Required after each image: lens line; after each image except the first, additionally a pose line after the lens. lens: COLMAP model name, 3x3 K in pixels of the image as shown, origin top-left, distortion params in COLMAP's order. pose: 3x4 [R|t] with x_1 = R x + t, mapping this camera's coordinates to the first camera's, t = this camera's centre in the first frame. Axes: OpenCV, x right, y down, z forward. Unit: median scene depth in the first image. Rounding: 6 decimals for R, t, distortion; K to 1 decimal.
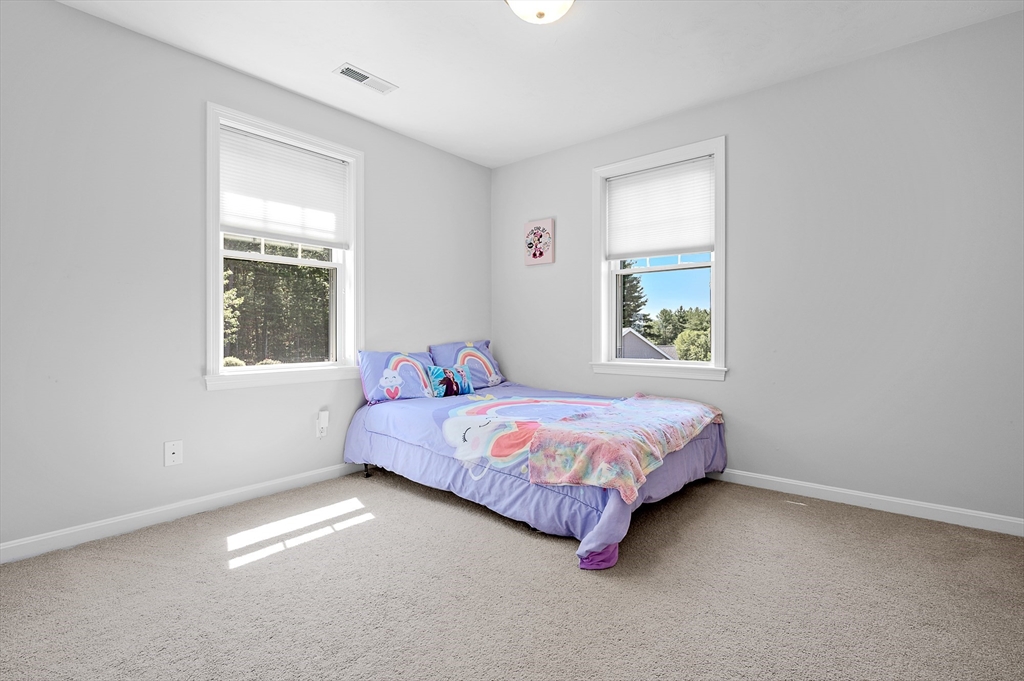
lens RADIAL K [[468.6, 0, 514.3], [0, 468.6, 336.0], [0, 0, 1]] dist [0.002237, -0.001212]
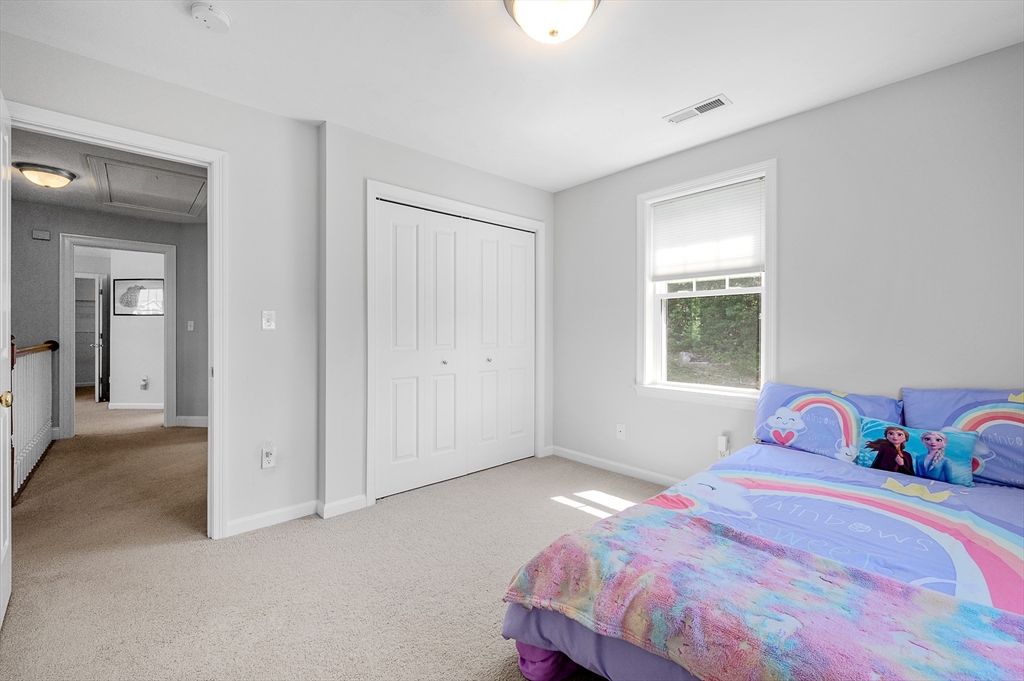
lens RADIAL K [[437.0, 0, 517.5], [0, 437.0, 336.0], [0, 0, 1]] dist [-0.006438, -0.000681]
pose [[-0.129508, 0.013744, -0.991483, 0.574241], [-0.010272, 0.999832, 0.015202, -0.066142], [0.991525, 0.012153, -0.129345, 0.639109]]
